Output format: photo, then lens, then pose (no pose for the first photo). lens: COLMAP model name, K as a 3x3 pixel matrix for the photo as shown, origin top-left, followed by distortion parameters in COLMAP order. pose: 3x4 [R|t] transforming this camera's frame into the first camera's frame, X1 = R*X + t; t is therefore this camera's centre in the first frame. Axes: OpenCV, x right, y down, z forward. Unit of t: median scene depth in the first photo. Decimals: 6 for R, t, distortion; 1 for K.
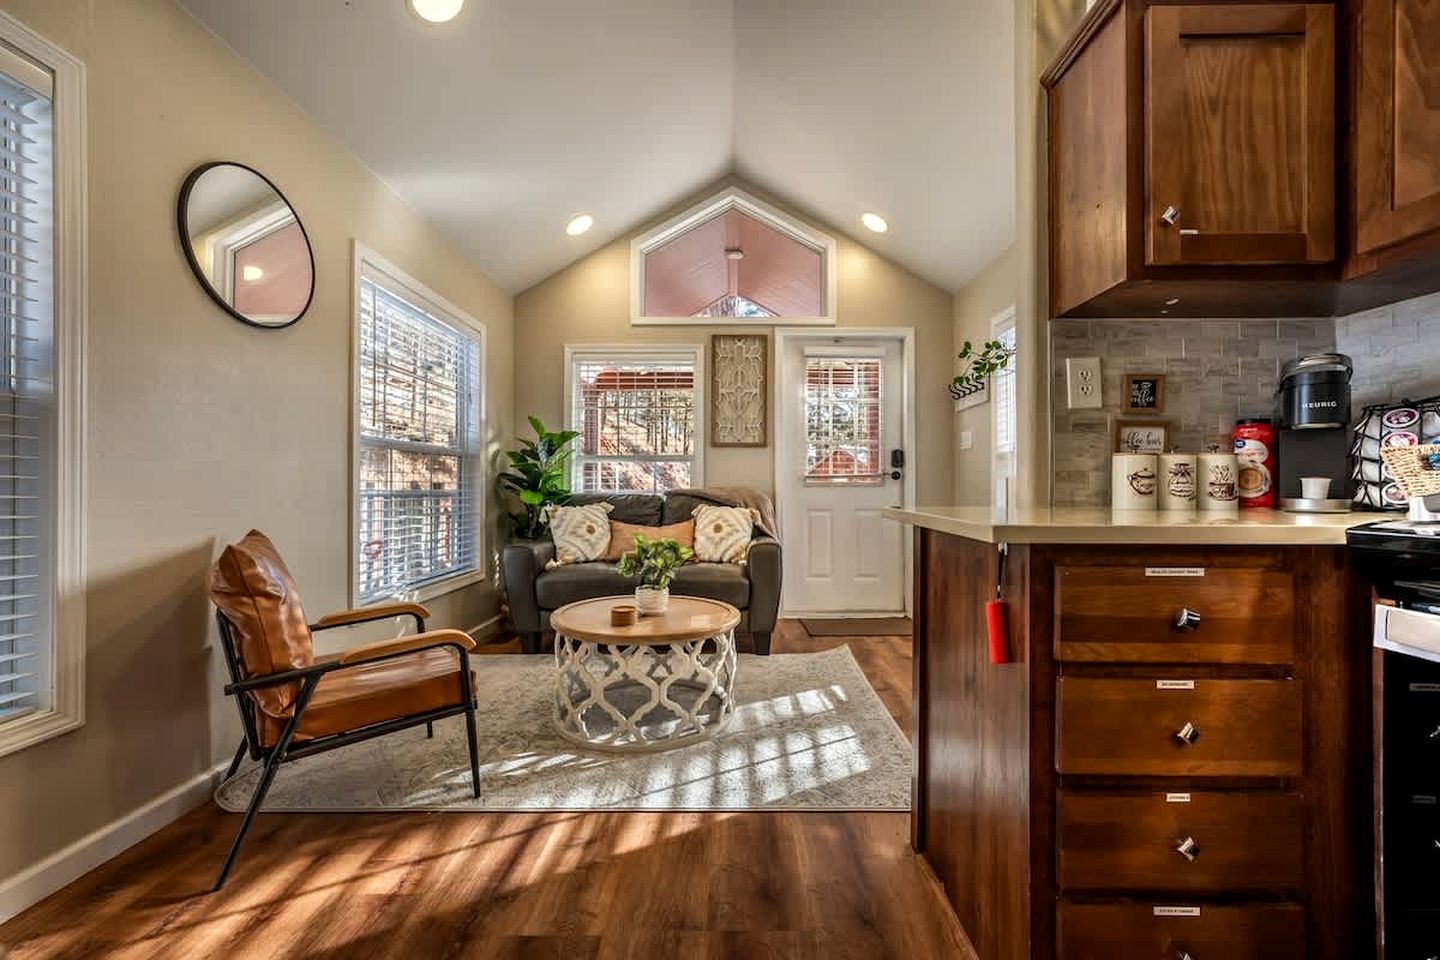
lens RADIAL K [[570.4, 0, 733.1], [0, 570.4, 483.0], [0, 0, 1]] dist [-0.007612, 0.001207]
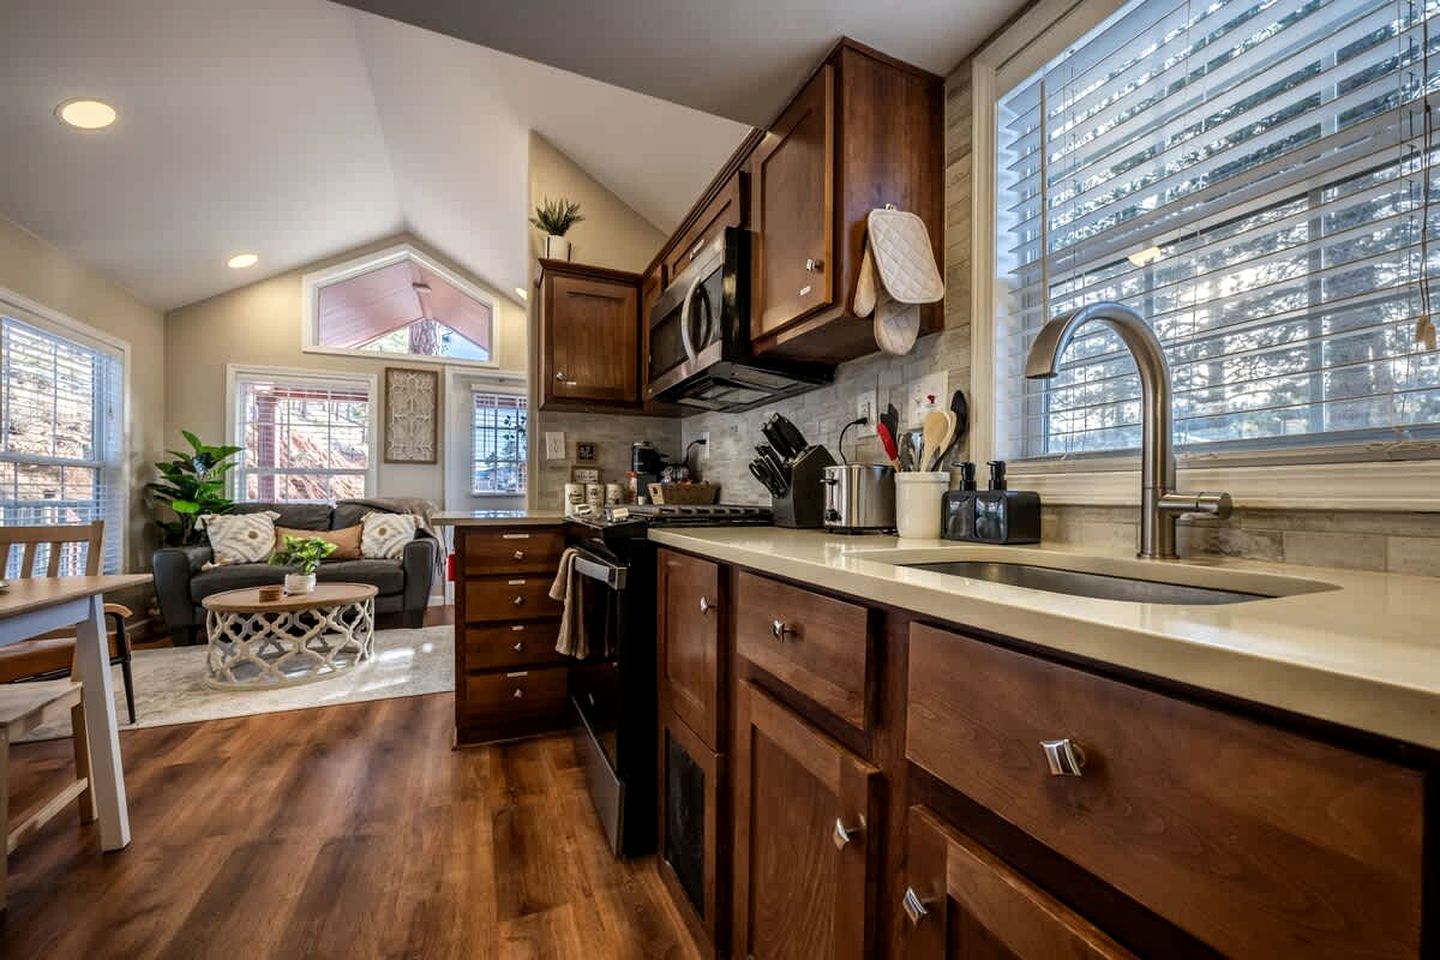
lens RADIAL K [[570.4, 0, 726.6], [0, 570.4, 493.8], [0, 0, 1]] dist [-0.007612, 0.001207]
pose [[0.915230, 0.003919, 0.402914, 0.183739], [-0.006357, 0.999969, 0.004714, -0.013289], [-0.402883, -0.006876, 0.915226, -0.482909]]
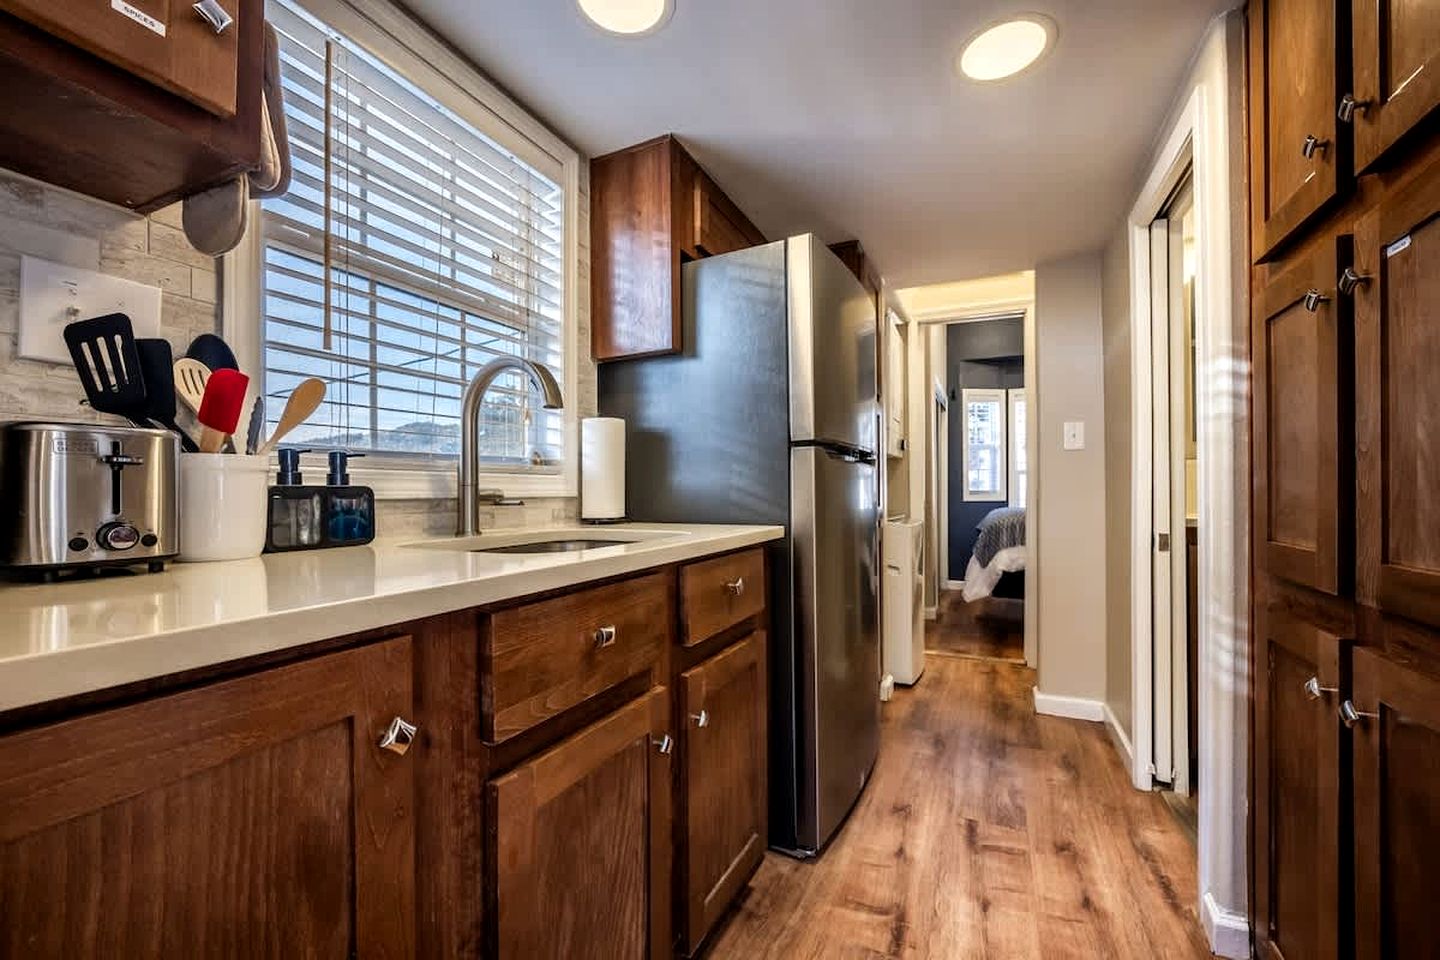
lens RADIAL K [[570.4, 0, 723.6], [0, 570.4, 490.2], [0, 0, 1]] dist [-0.007612, 0.001207]
pose [[-0.906743, -0.001377, 0.421682, 0.160936], [-0.004287, 0.999973, -0.005954, -0.011167], [-0.421662, -0.007206, -0.906724, -0.007434]]
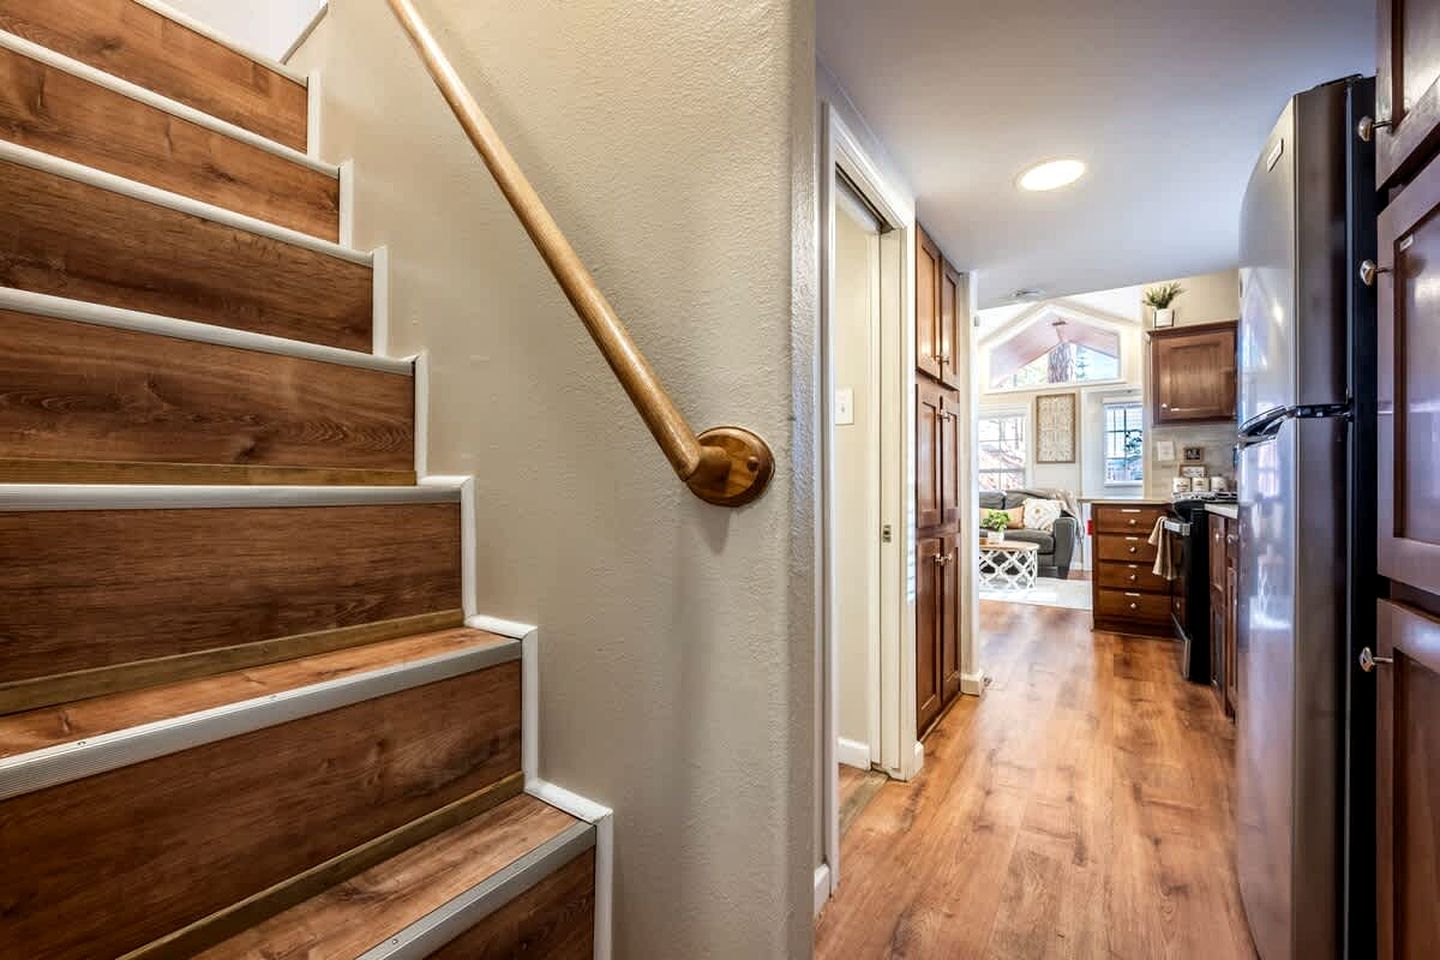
lens RADIAL K [[570.4, 0, 727.3], [0, 570.4, 481.3], [0, 0, 1]] dist [-0.007612, 0.001207]
pose [[0.827008, -0.008118, -0.562131, 0.201701], [0.008161, 0.999964, -0.002435, -0.020579], [0.562130, -0.002574, 0.827045, -1.191021]]
